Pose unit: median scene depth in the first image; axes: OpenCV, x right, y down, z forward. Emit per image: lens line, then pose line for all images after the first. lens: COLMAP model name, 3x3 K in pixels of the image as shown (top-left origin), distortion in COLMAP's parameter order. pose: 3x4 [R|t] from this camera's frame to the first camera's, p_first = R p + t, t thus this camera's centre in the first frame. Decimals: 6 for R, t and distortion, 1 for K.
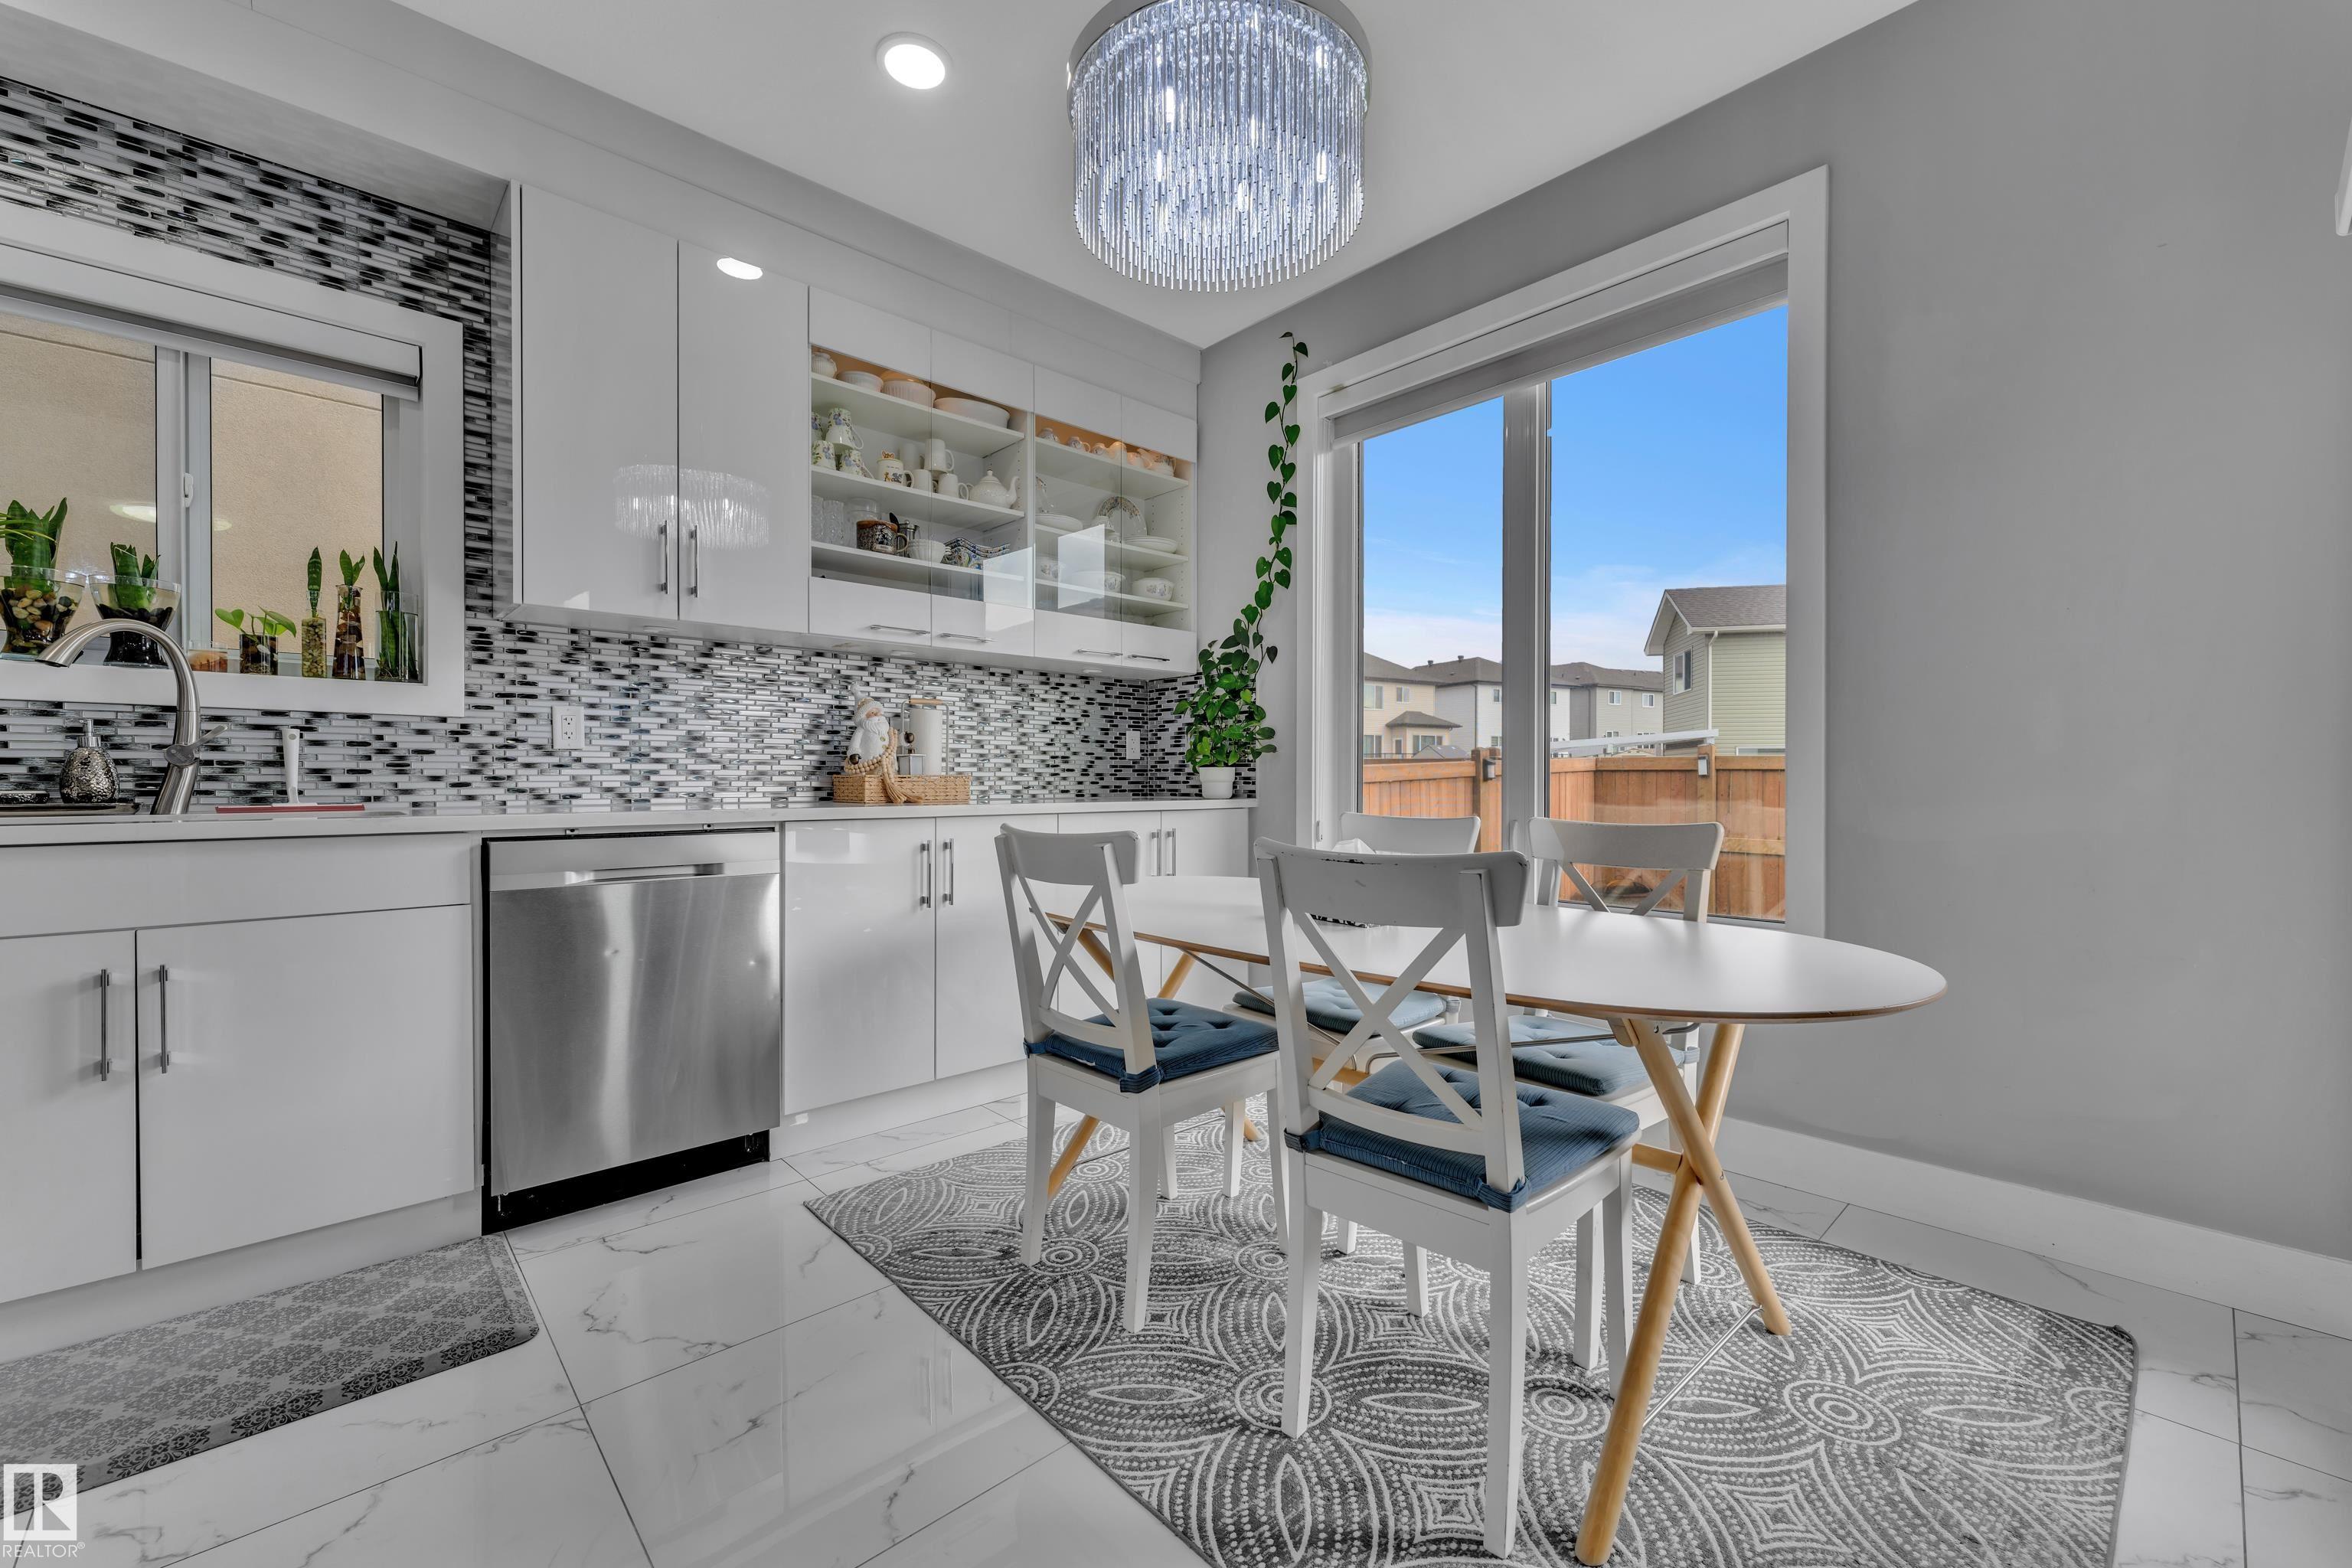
lens RADIAL K [[948.3, 0, 1161.2], [0, 948.3, 787.7], [0, 0, 1]] dist [0.001181, -0.000235]
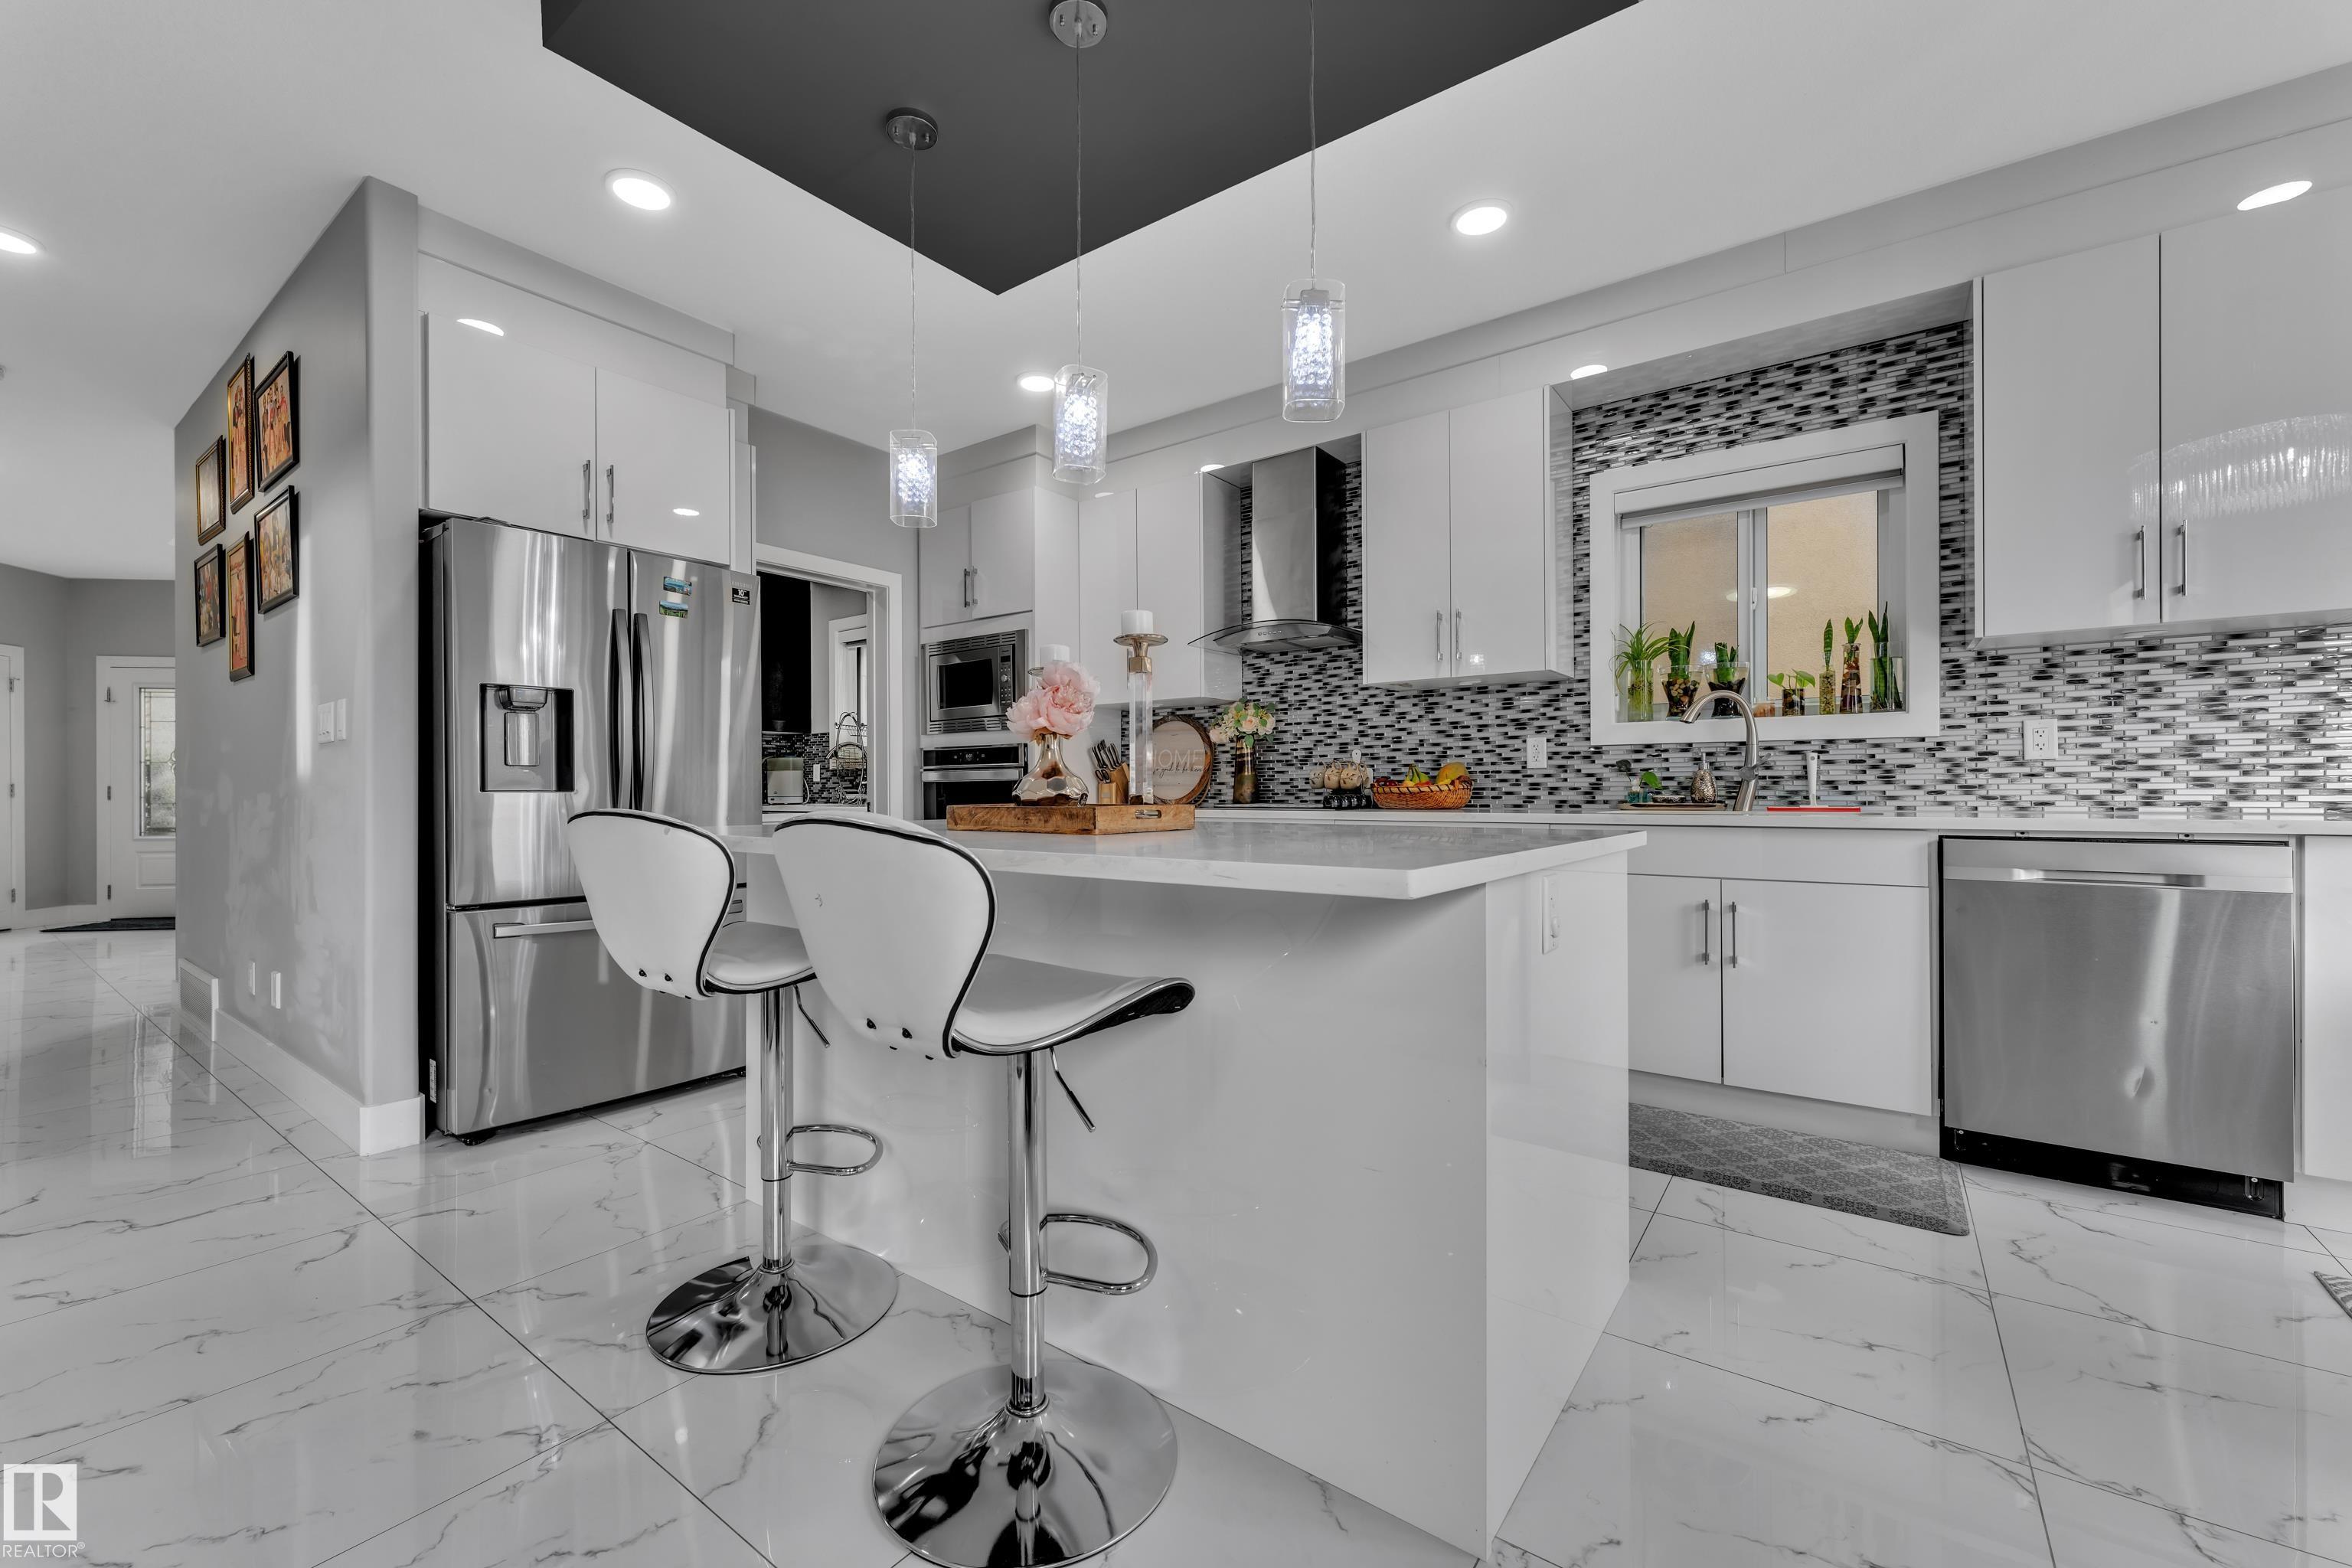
lens RADIAL K [[948.3, 0, 1185.6], [0, 948.3, 788.5], [0, 0, 1]] dist [0.001181, -0.000235]
pose [[0.206764, -0.002602, -0.978387, 0.258916], [-0.003925, 0.999986, -0.003489, -0.000213], [0.978383, 0.004561, 0.206751, -0.193767]]
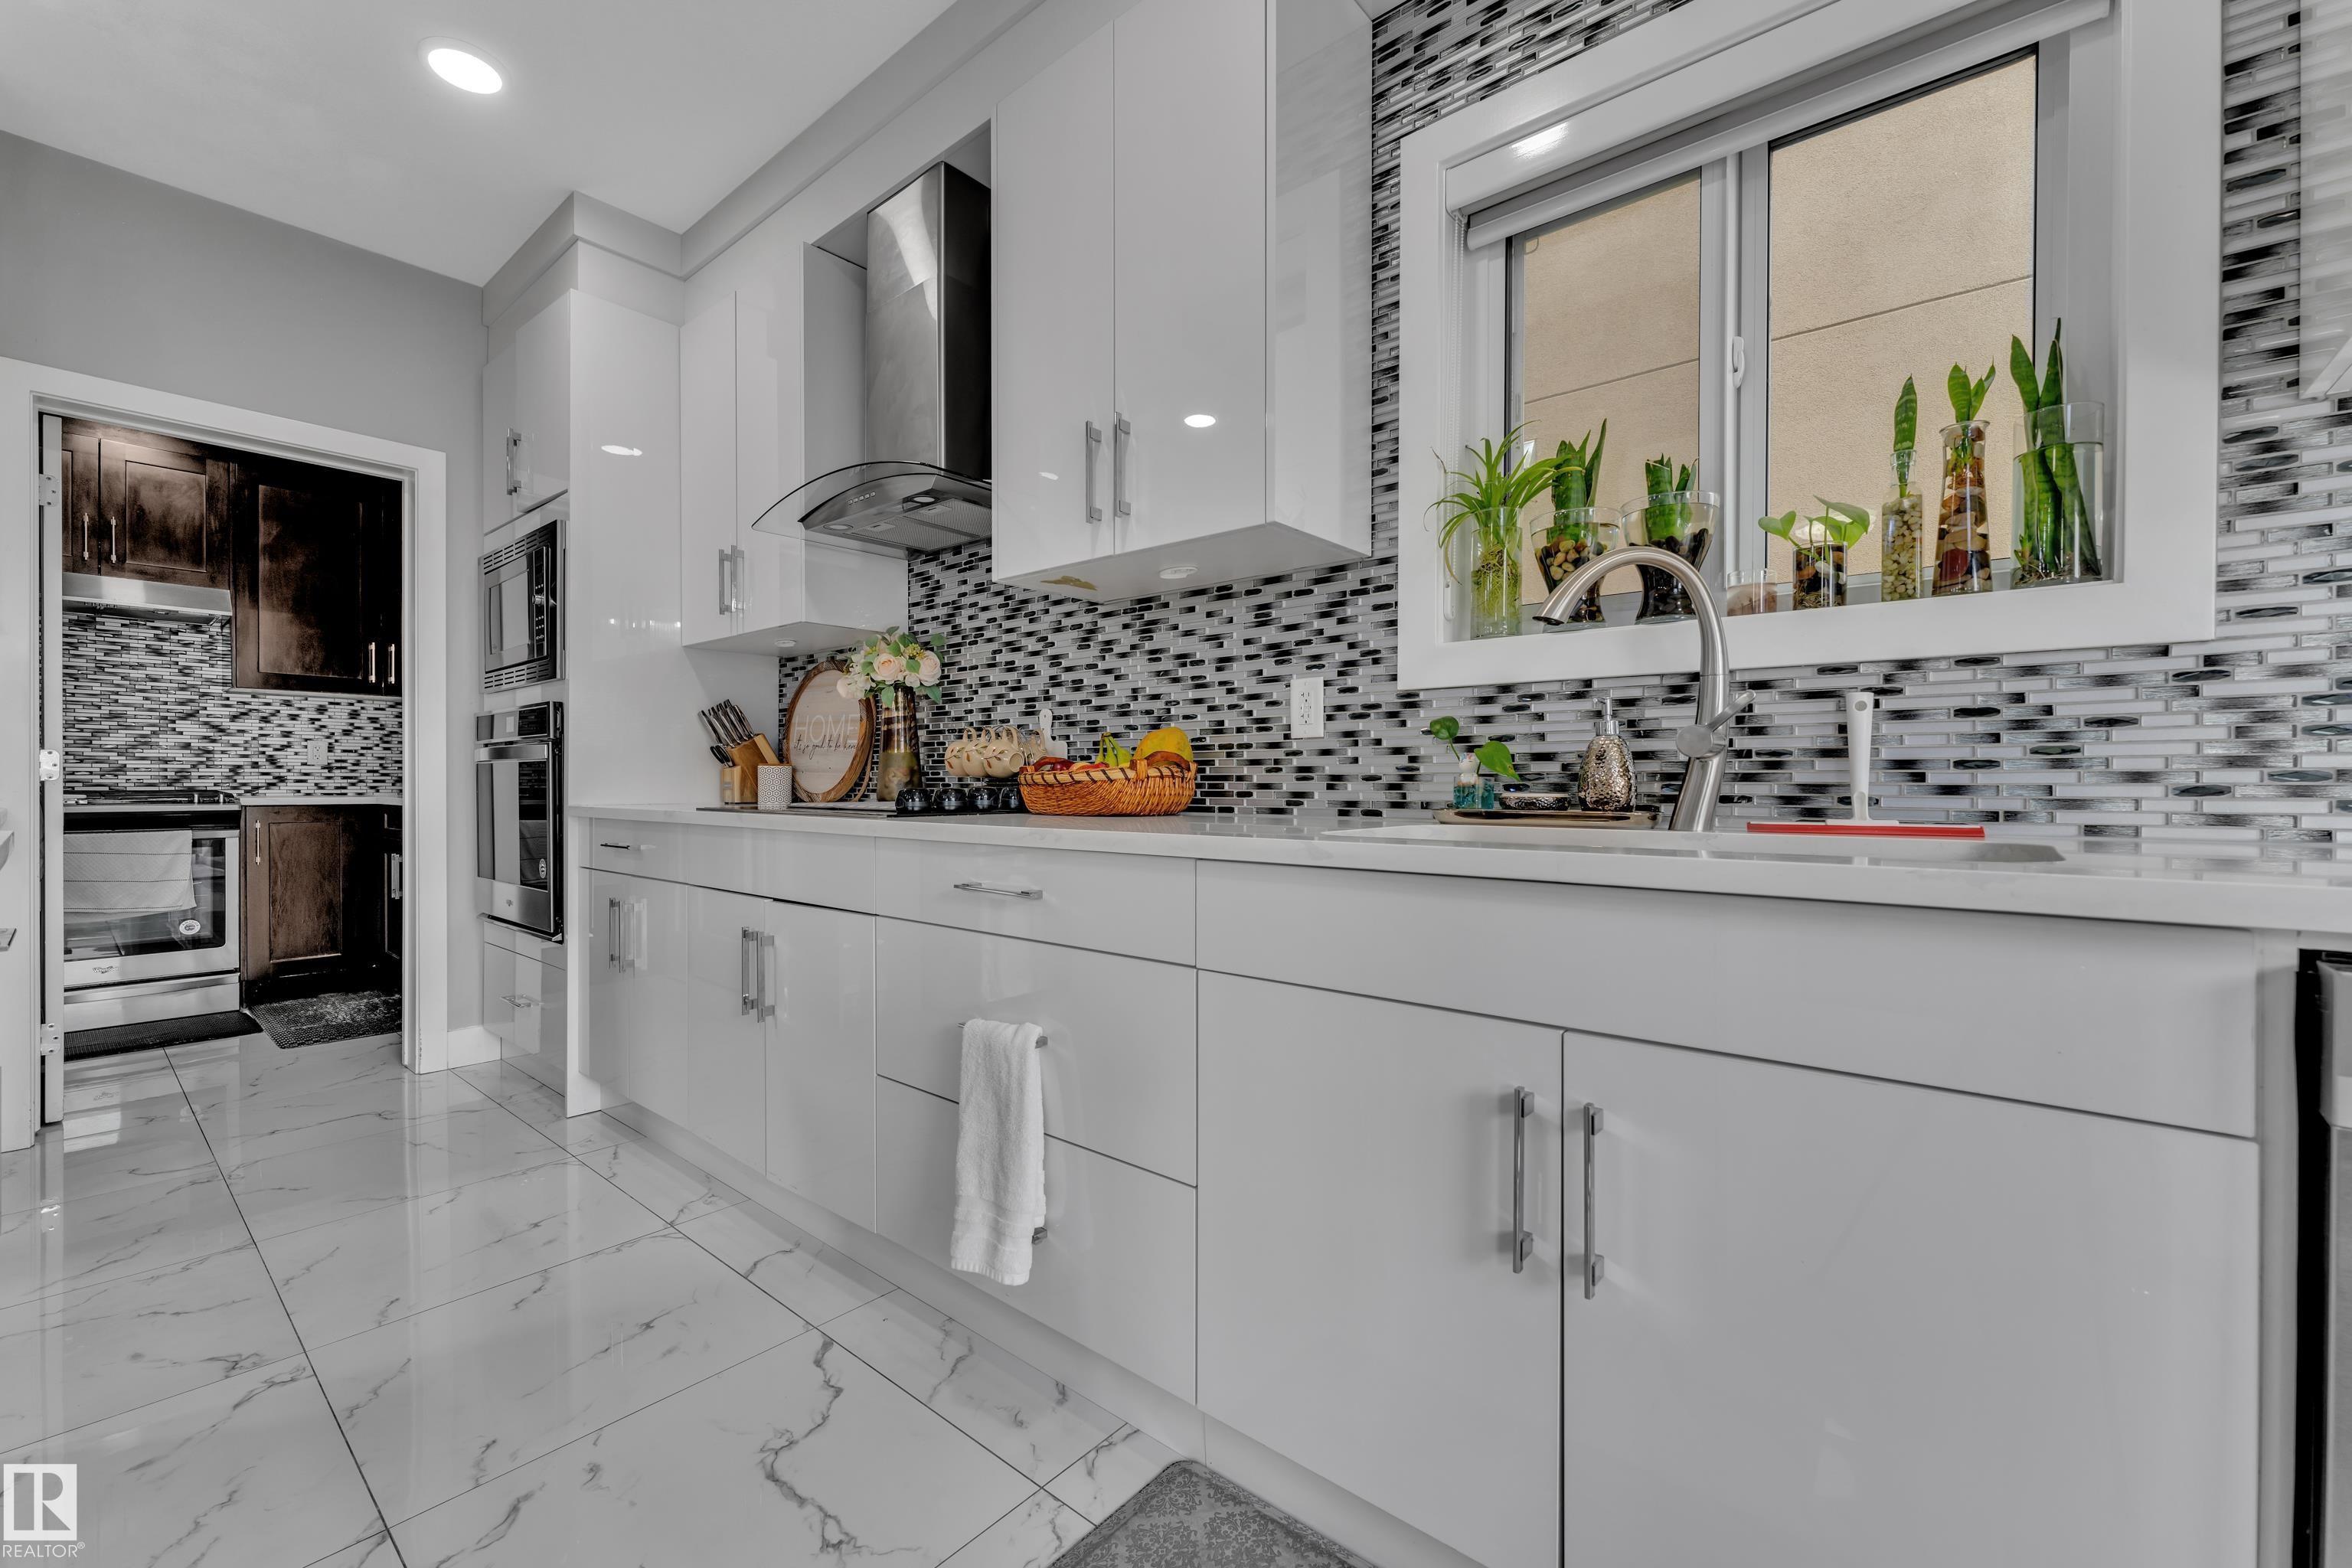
lens RADIAL K [[948.3, 0, 1170.1], [0, 948.3, 786.3], [0, 0, 1]] dist [0.001181, -0.000235]
pose [[0.123335, 0.003948, -0.992357, -0.374011], [-0.010686, 0.999939, 0.002650, -0.001214], [0.992308, 0.010278, 0.123369, 0.487047]]
